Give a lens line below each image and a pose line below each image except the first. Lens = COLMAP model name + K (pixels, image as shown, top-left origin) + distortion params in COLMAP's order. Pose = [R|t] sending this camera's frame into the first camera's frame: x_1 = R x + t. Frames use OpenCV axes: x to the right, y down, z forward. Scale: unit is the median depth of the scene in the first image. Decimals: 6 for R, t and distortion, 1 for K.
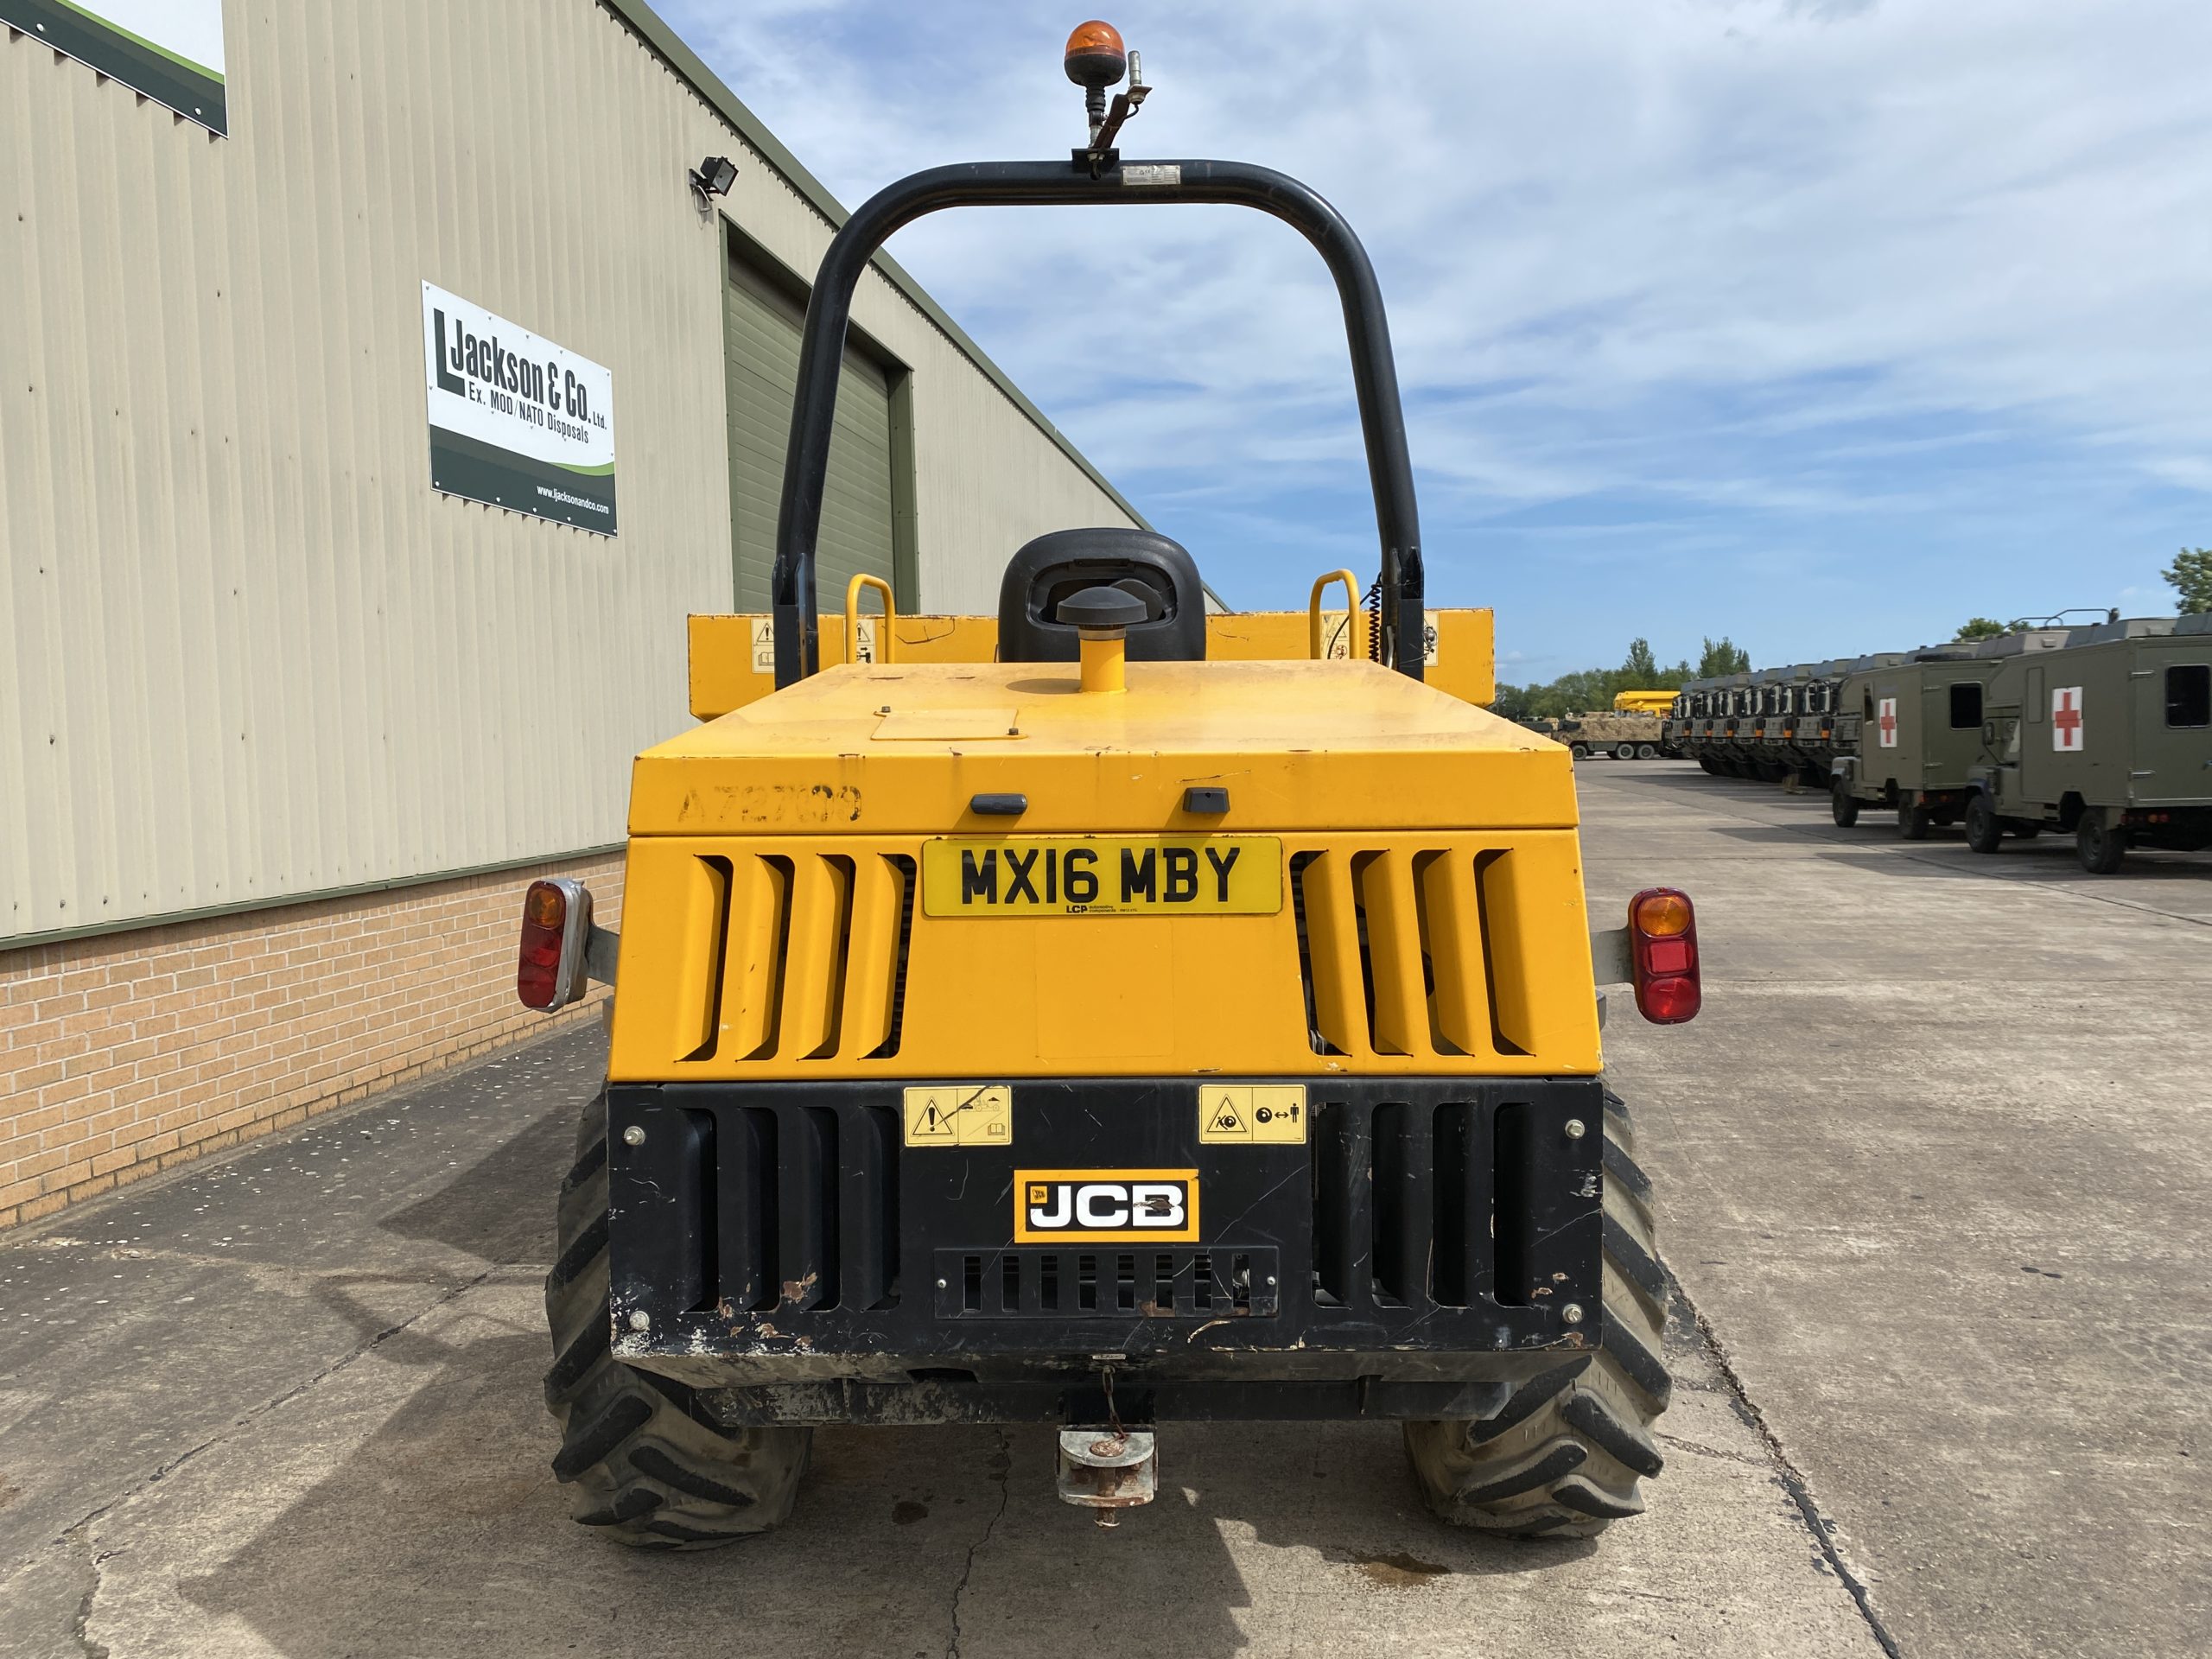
lens RADIAL K [[1691.4, 0, 1108.9], [0, 1691.4, 837.8], [0, 0, 1]] dist [0.021580, -0.019214]
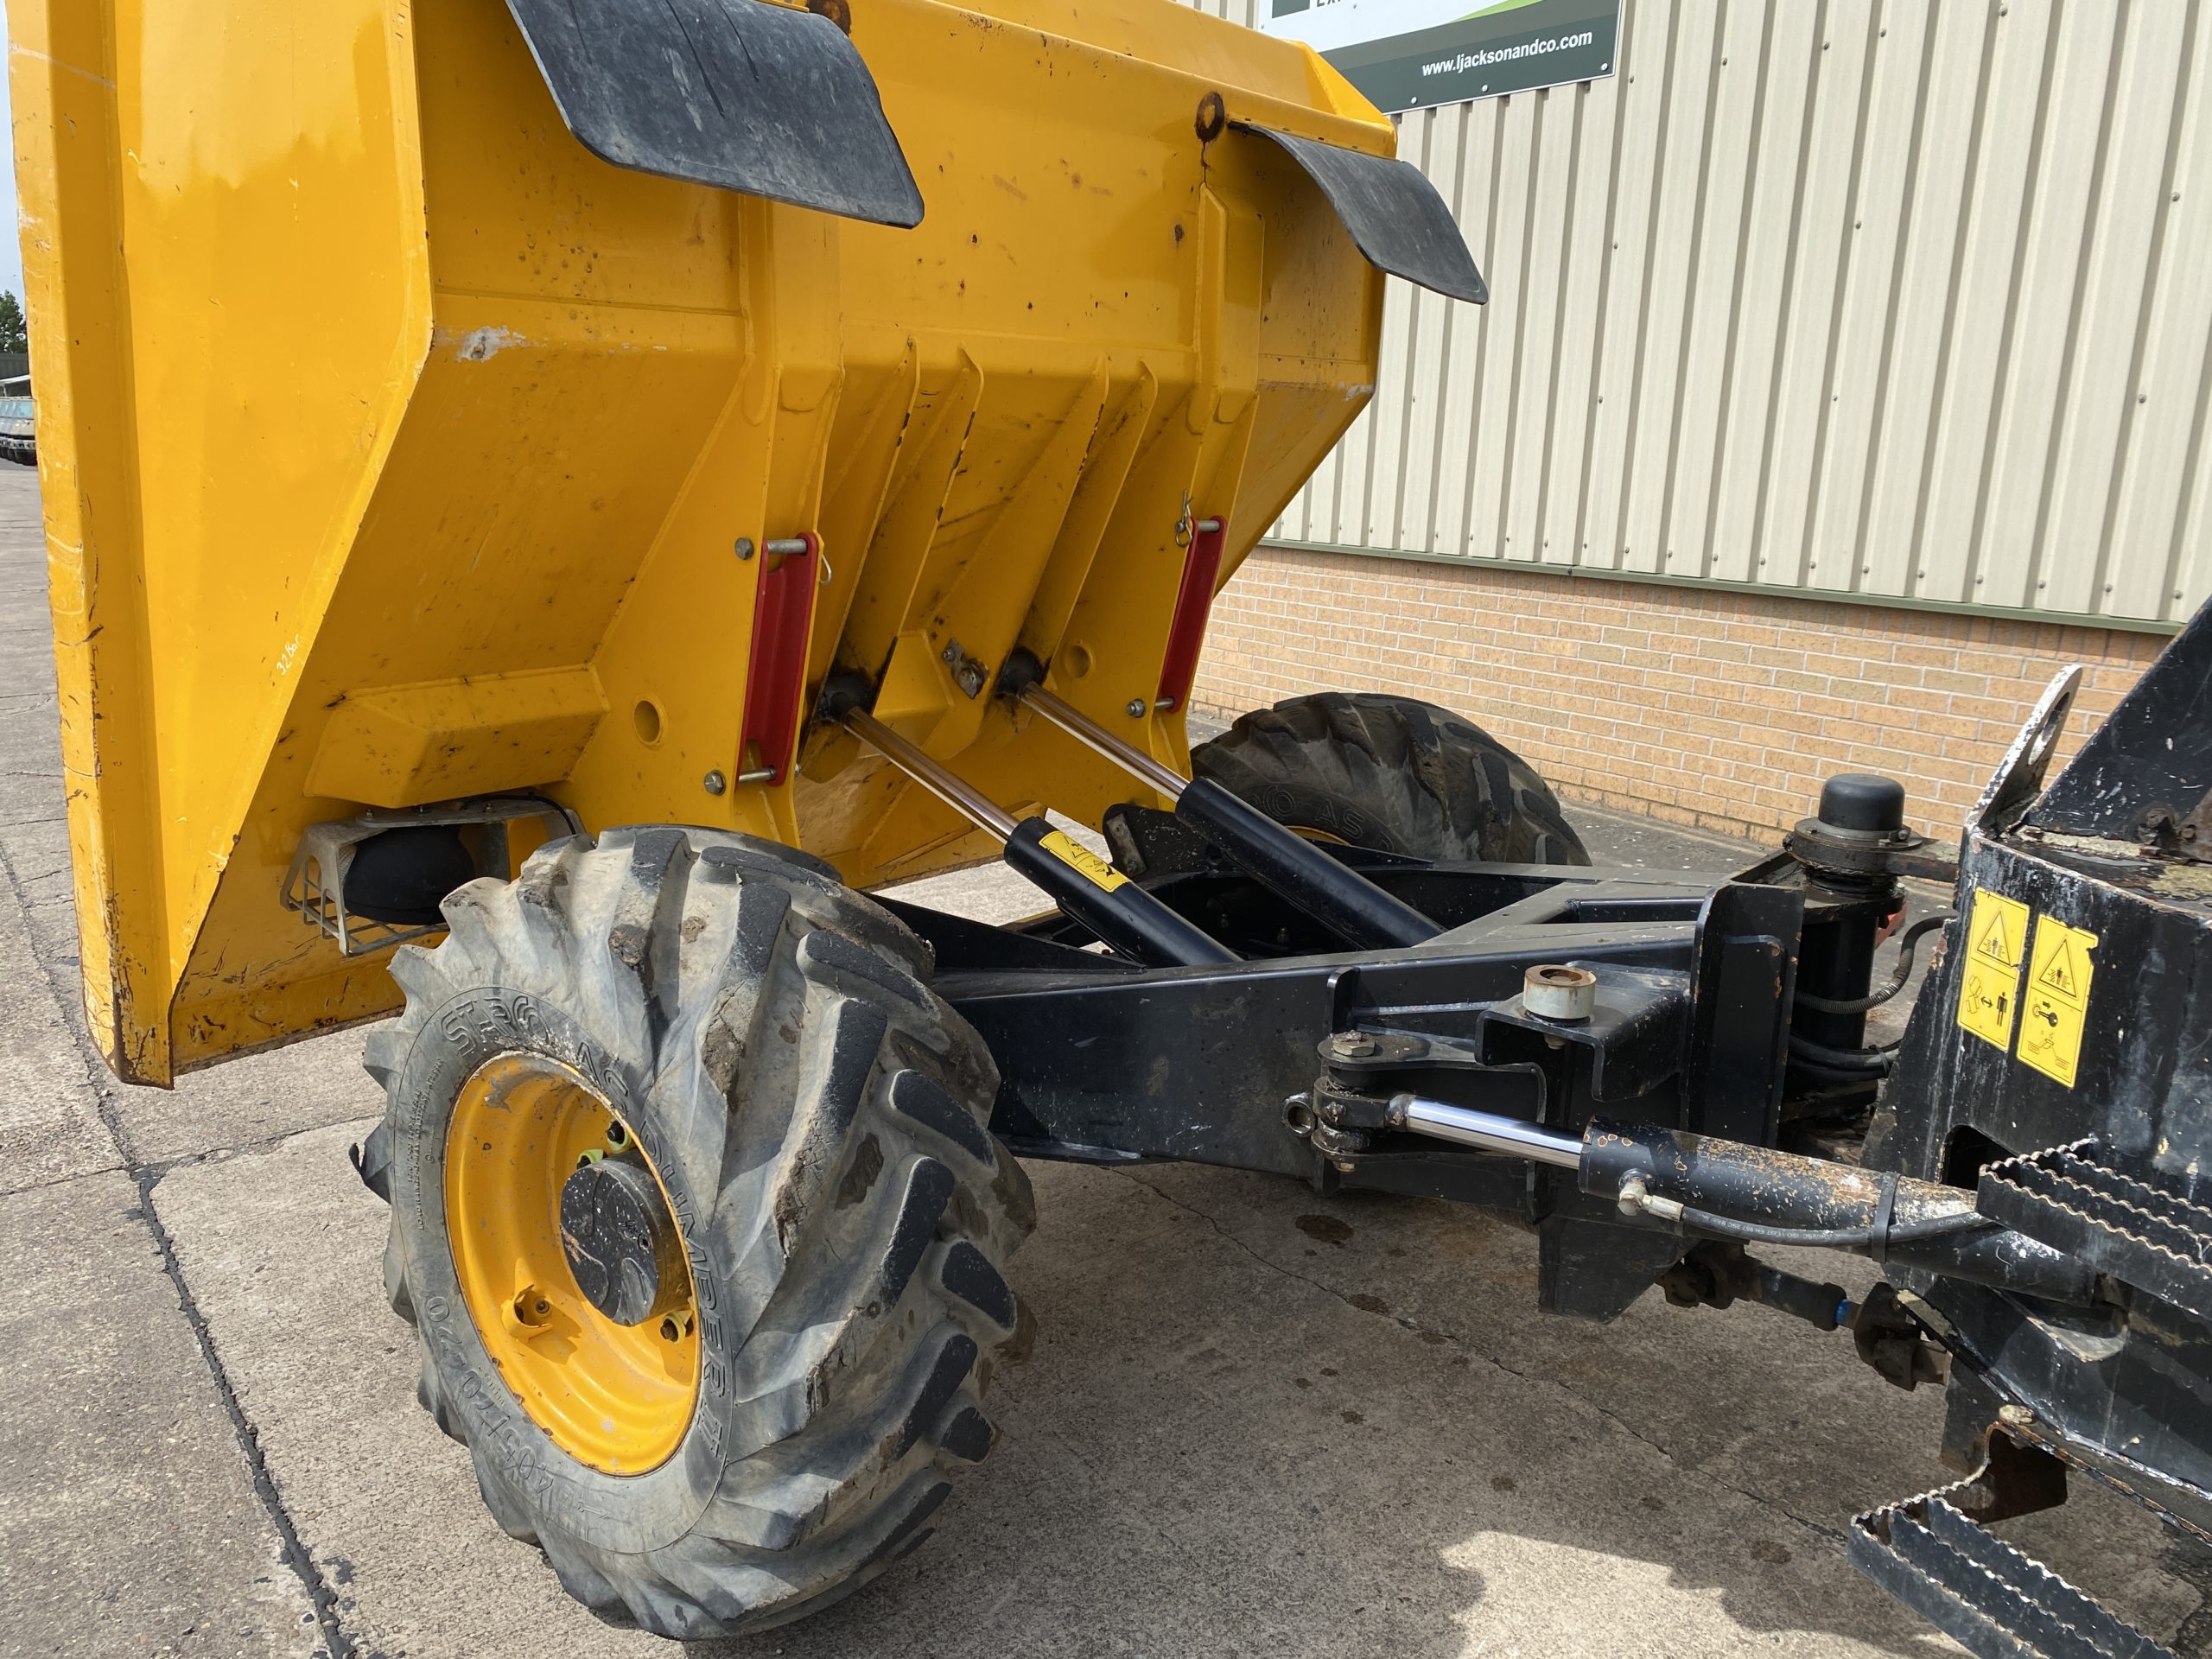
lens RADIAL K [[1691.4, 0, 1093.2], [0, 1691.4, 848.5], [0, 0, 1]] dist [0.021580, -0.019214]
pose [[-0.717838, 0.167128, -0.675853, 0.349823], [-0.056389, 0.953613, 0.295707, -0.045024], [0.693923, 0.250380, -0.675116, 0.910595]]
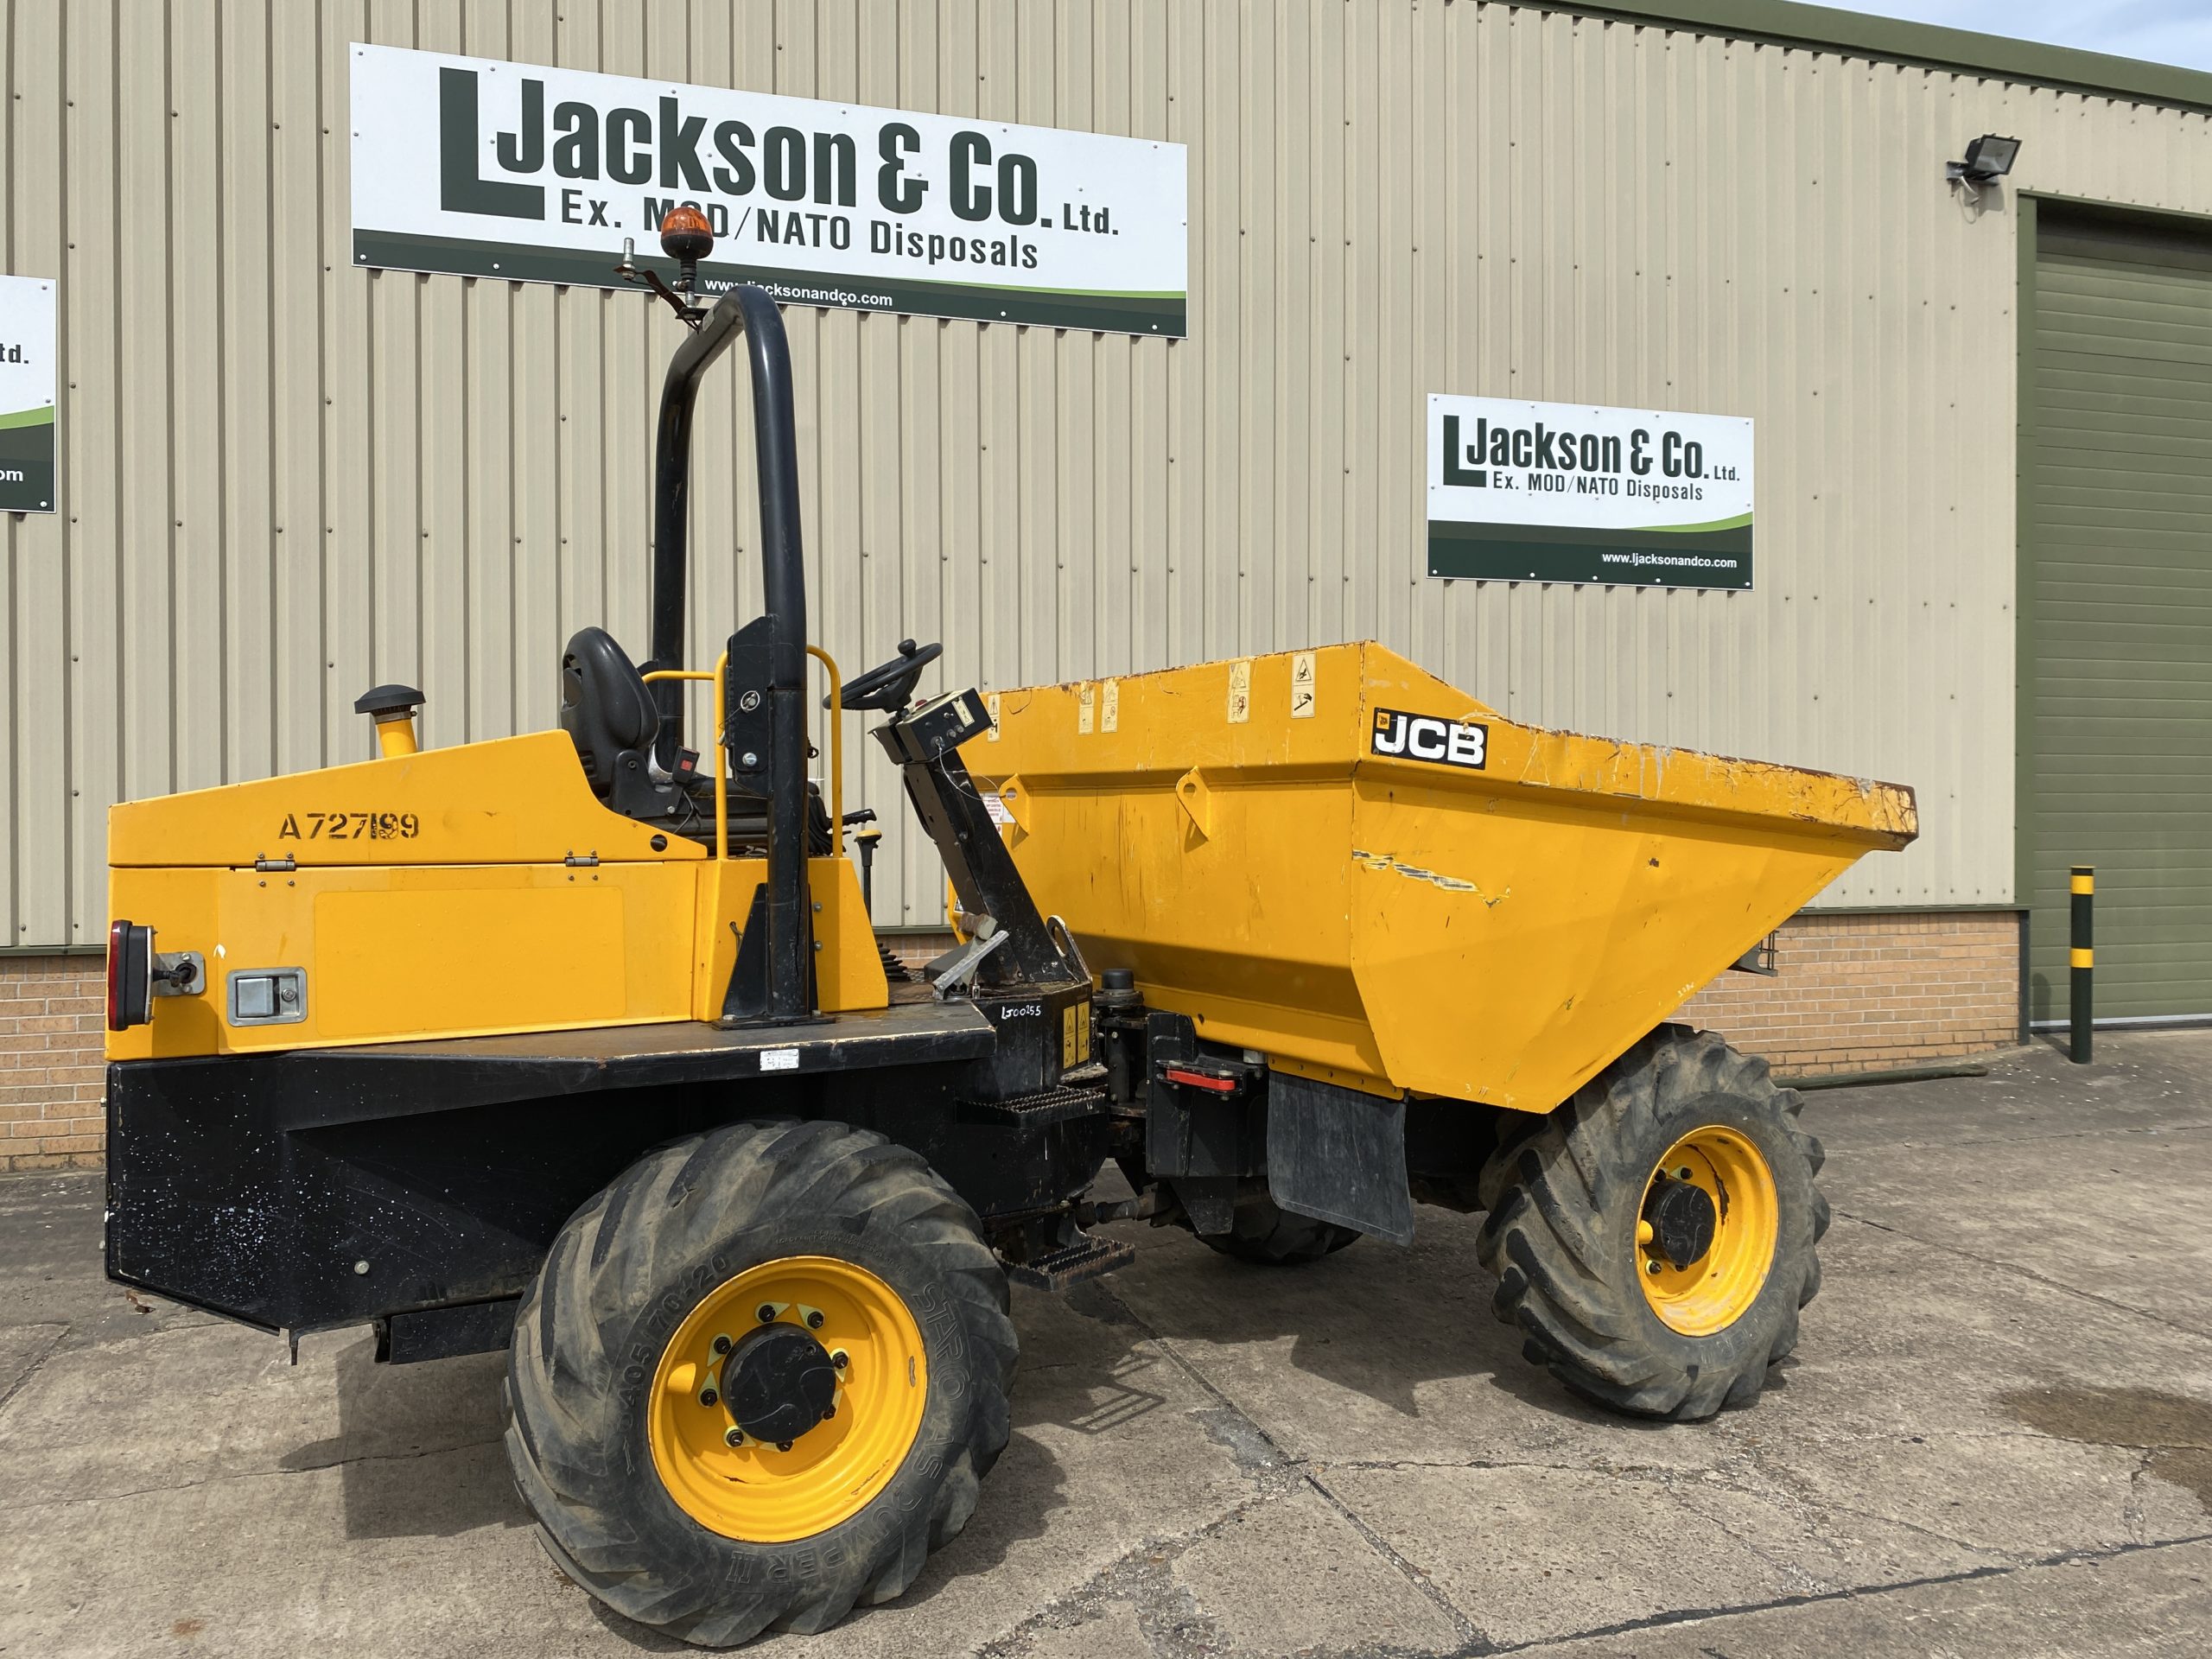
lens RADIAL K [[1691.4, 0, 1101.6], [0, 1691.4, 826.5], [0, 0, 1]] dist [0.021580, -0.019214]
pose [[0.427906, 0.023036, -0.903530, 0.716465], [-0.060982, 0.998133, -0.003433, -0.031829], [0.901764, 0.056568, 0.428512, 0.453707]]
